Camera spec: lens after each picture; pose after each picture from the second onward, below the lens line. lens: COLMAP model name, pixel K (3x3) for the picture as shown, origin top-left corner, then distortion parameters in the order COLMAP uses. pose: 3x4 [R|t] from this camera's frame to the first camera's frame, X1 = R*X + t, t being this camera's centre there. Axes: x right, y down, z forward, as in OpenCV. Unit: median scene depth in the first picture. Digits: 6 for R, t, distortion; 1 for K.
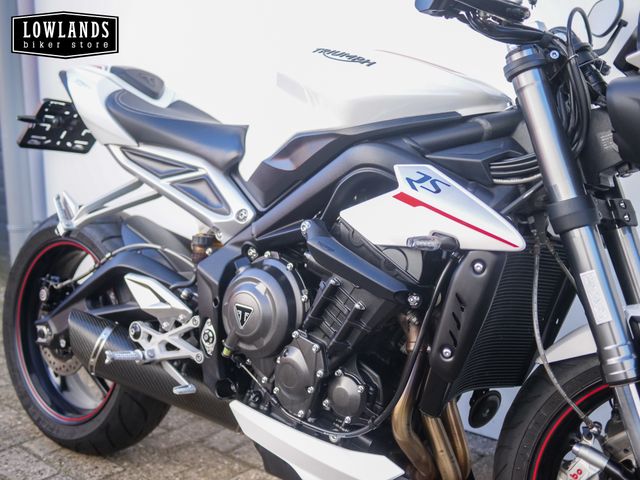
lens RADIAL K [[742.3, 0, 318.3], [0, 742.3, 239.5], [0, 0, 1]] dist [-0.006108, 0.000000]
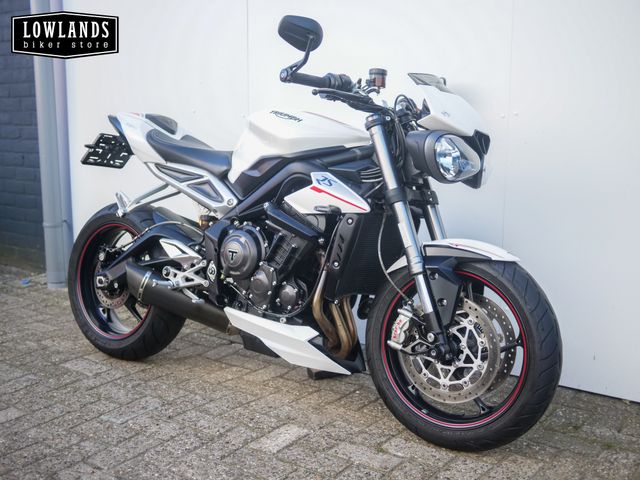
lens RADIAL K [[742.3, 0, 318.2], [0, 742.3, 240.6], [0, 0, 1]] dist [-0.006108, 0.000000]
pose [[0.998739, -0.005580, 0.049894, 0.018773], [0.006709, 0.999724, -0.022503, 0.108796], [-0.049755, 0.022810, 0.998501, -0.844563]]
